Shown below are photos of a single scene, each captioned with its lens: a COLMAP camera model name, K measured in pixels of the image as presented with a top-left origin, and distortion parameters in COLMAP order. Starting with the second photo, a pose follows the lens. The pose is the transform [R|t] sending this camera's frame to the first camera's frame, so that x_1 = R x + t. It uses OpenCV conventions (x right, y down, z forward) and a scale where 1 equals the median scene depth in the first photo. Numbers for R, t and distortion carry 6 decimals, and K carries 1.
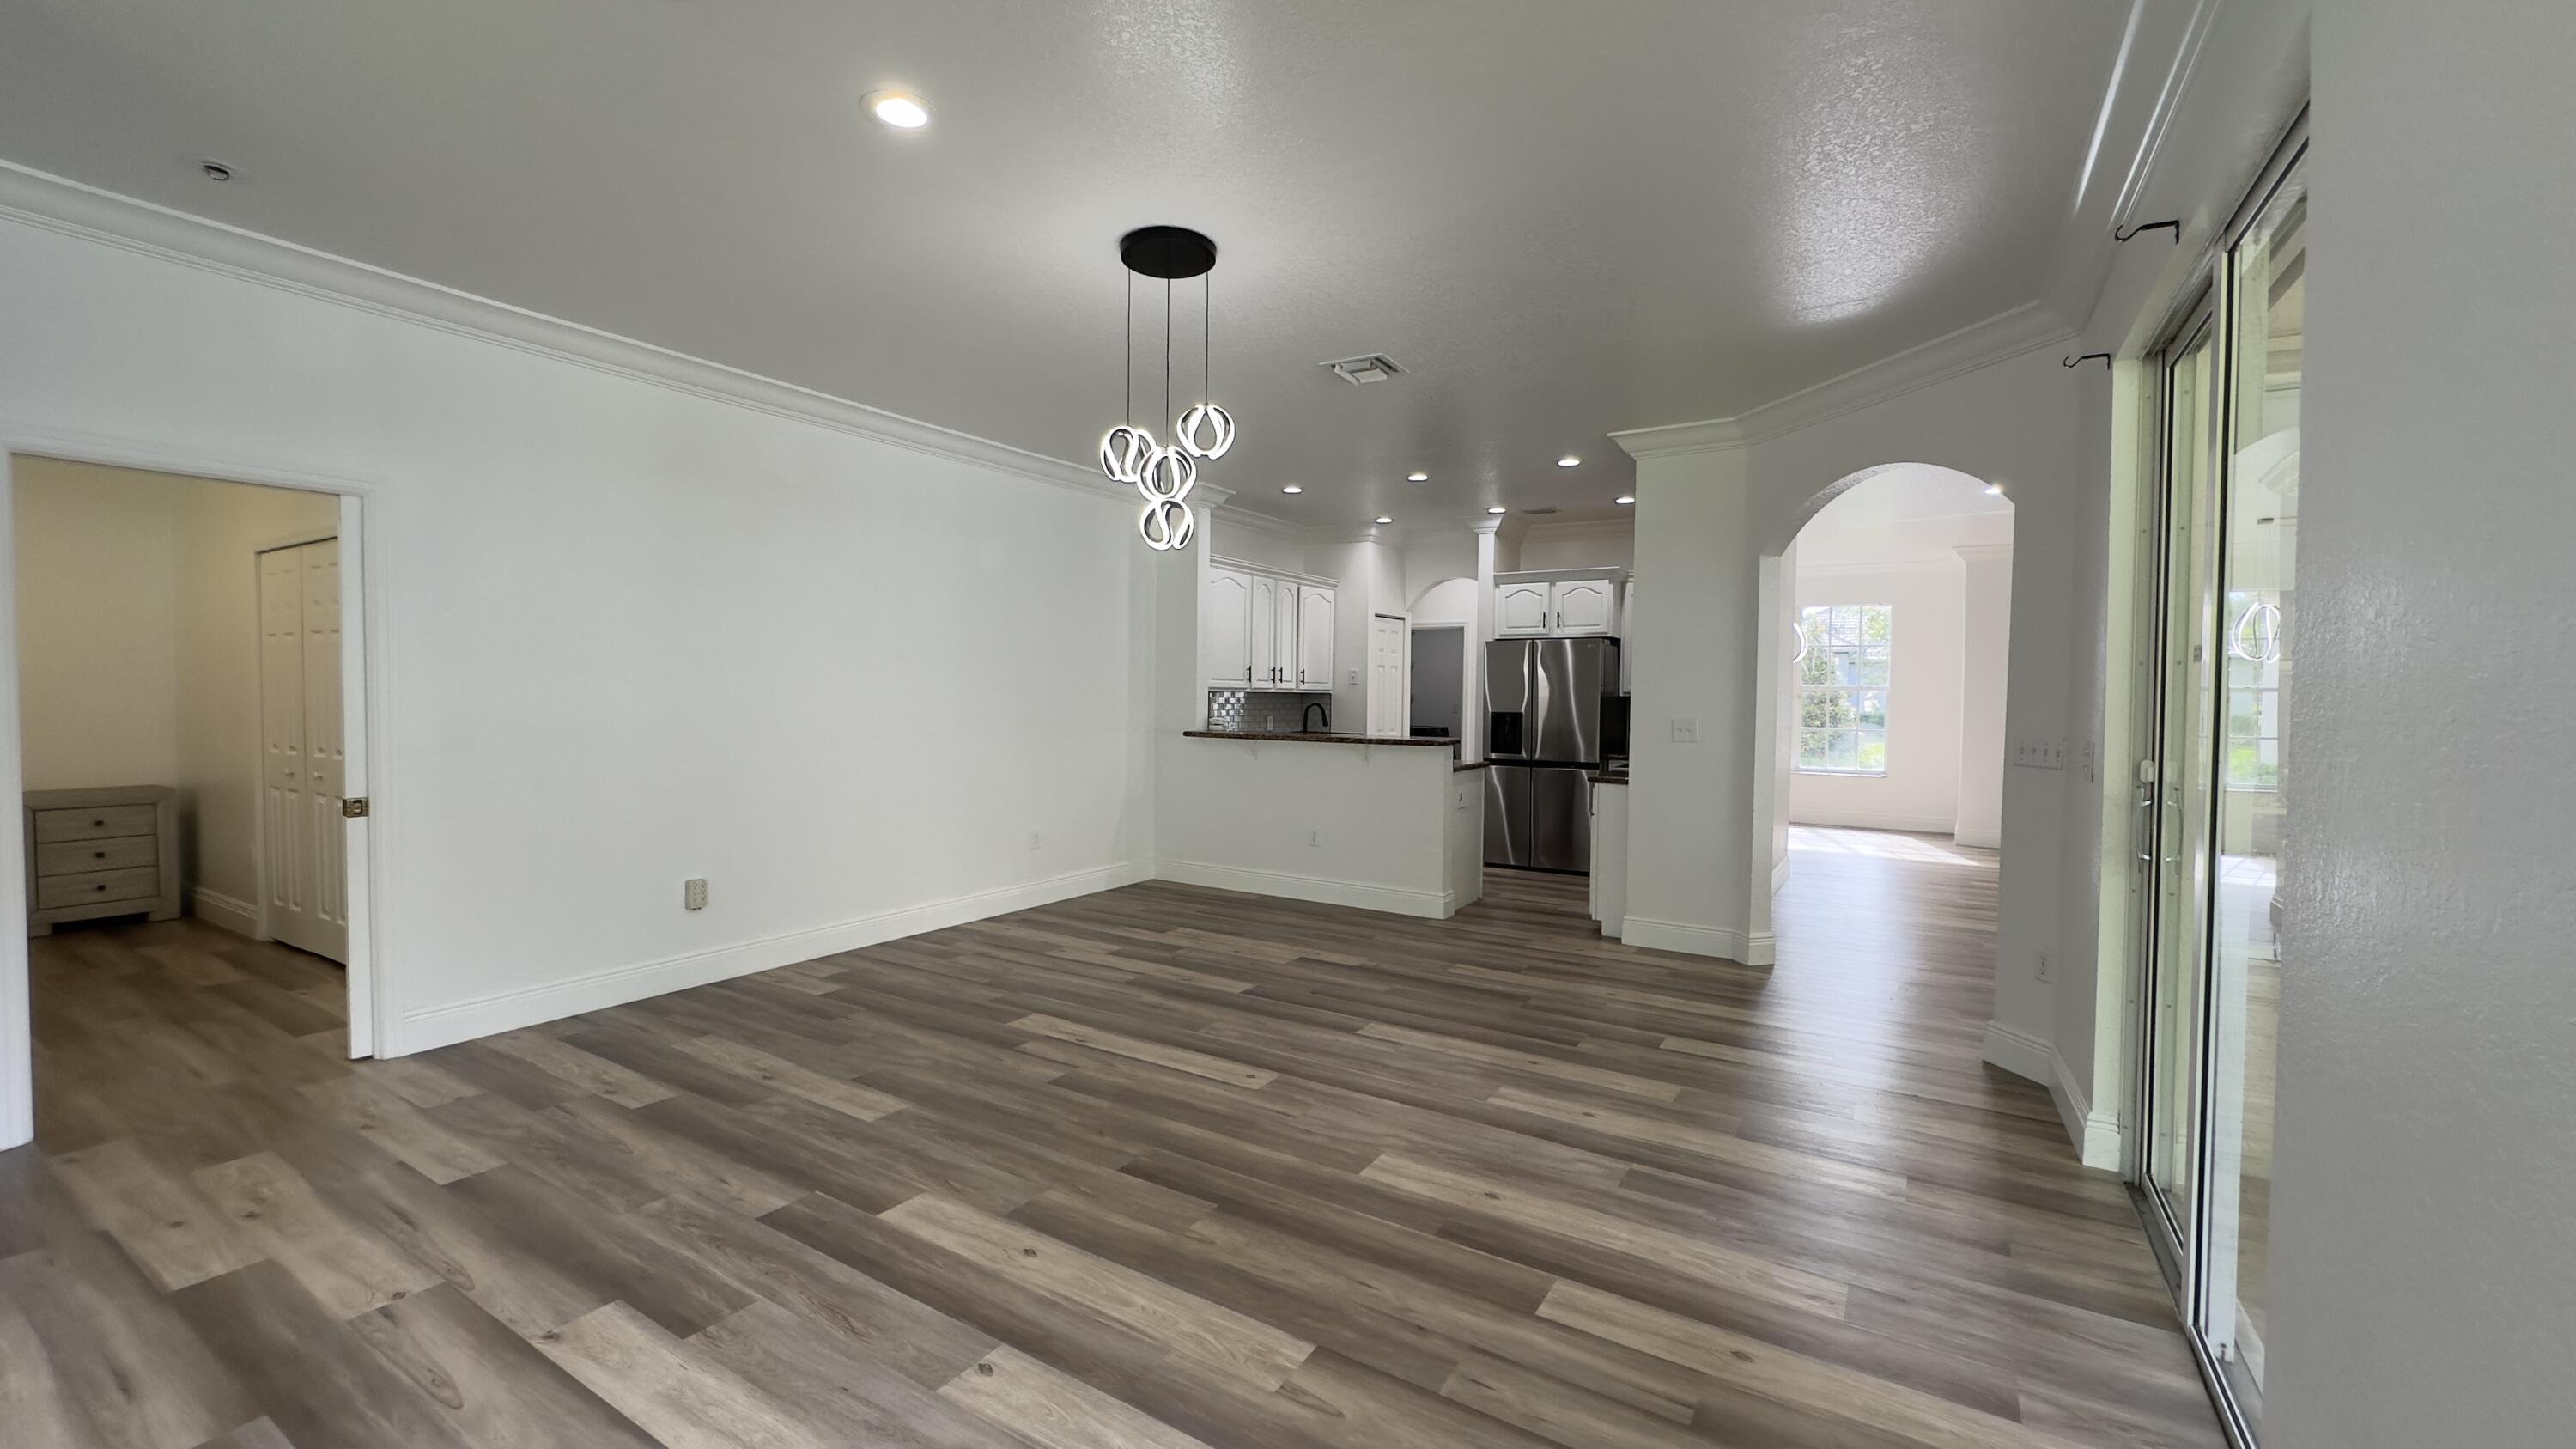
lens RADIAL K [[1050.3, 0, 1270.5], [0, 1050.3, 716.0], [0, 0, 1]] dist [-0.000791, 0.000105]
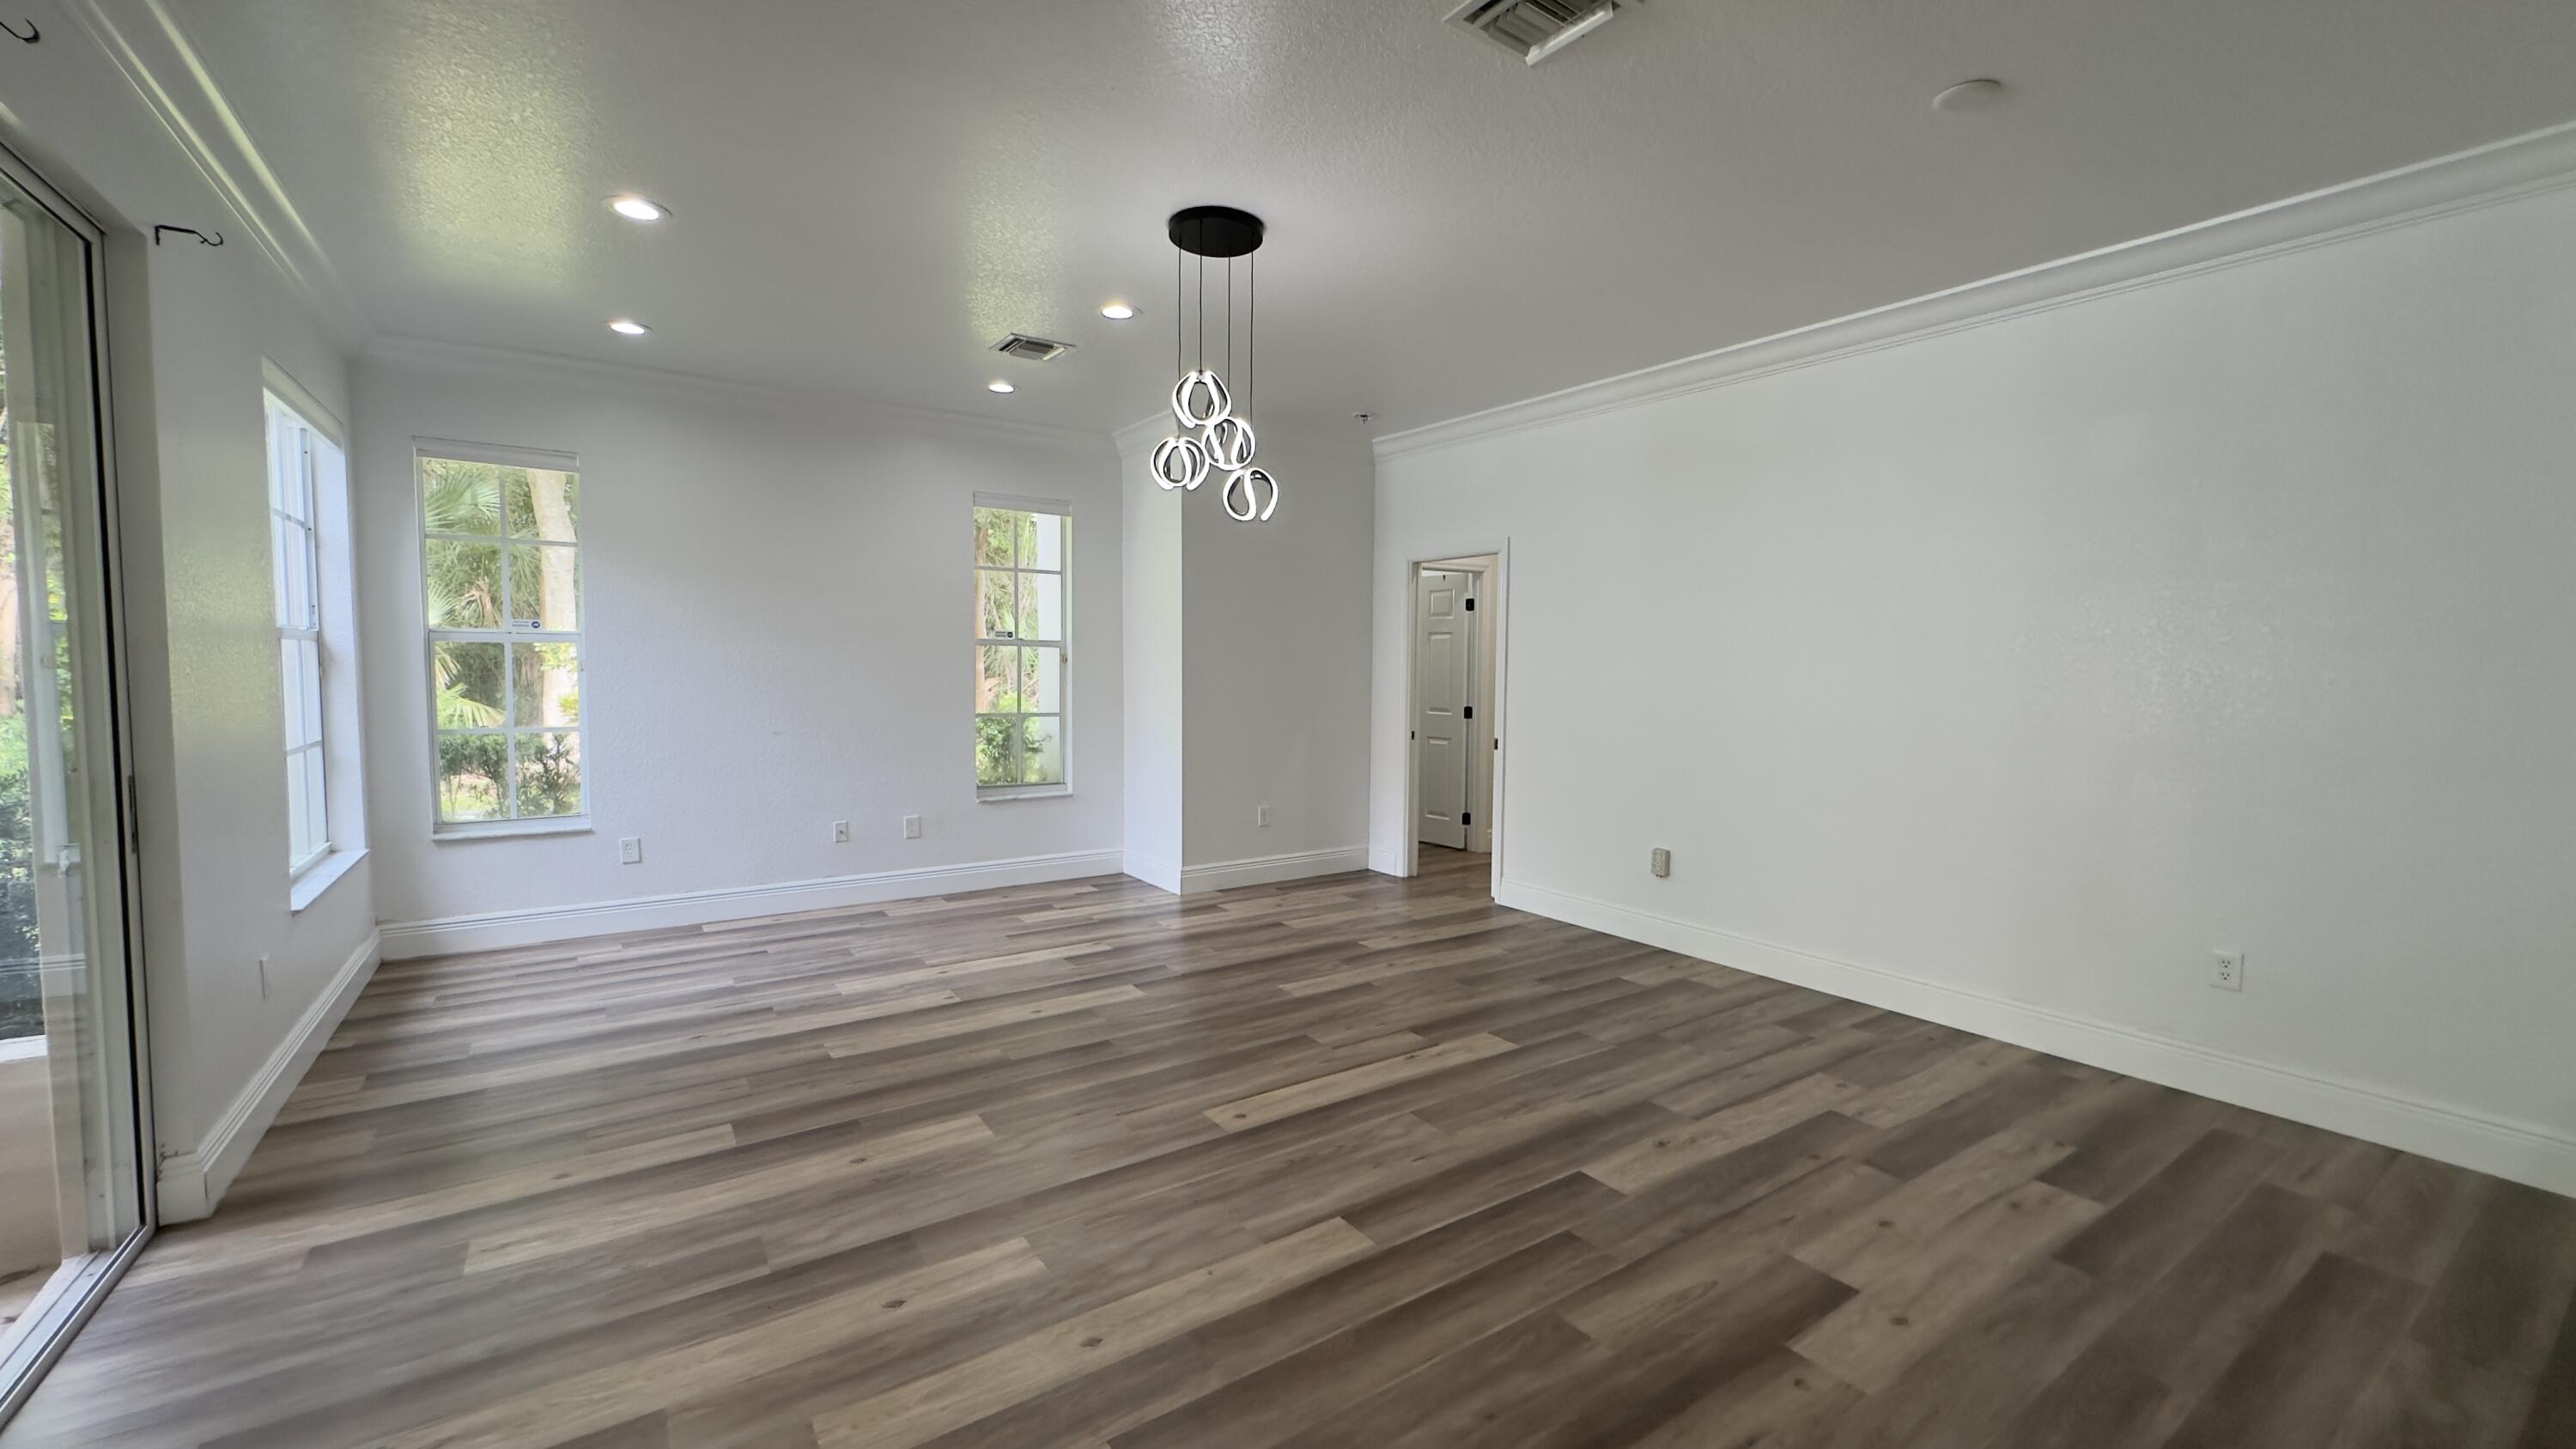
lens RADIAL K [[1050.3, 0, 1281.5], [0, 1050.3, 729.4], [0, 0, 1]] dist [-0.000791, 0.000105]
pose [[-0.421324, 0.043946, -0.905845, 0.756639], [-0.034550, 0.997322, 0.064454, -0.024780], [0.906252, 0.058453, -0.418678, 1.432860]]
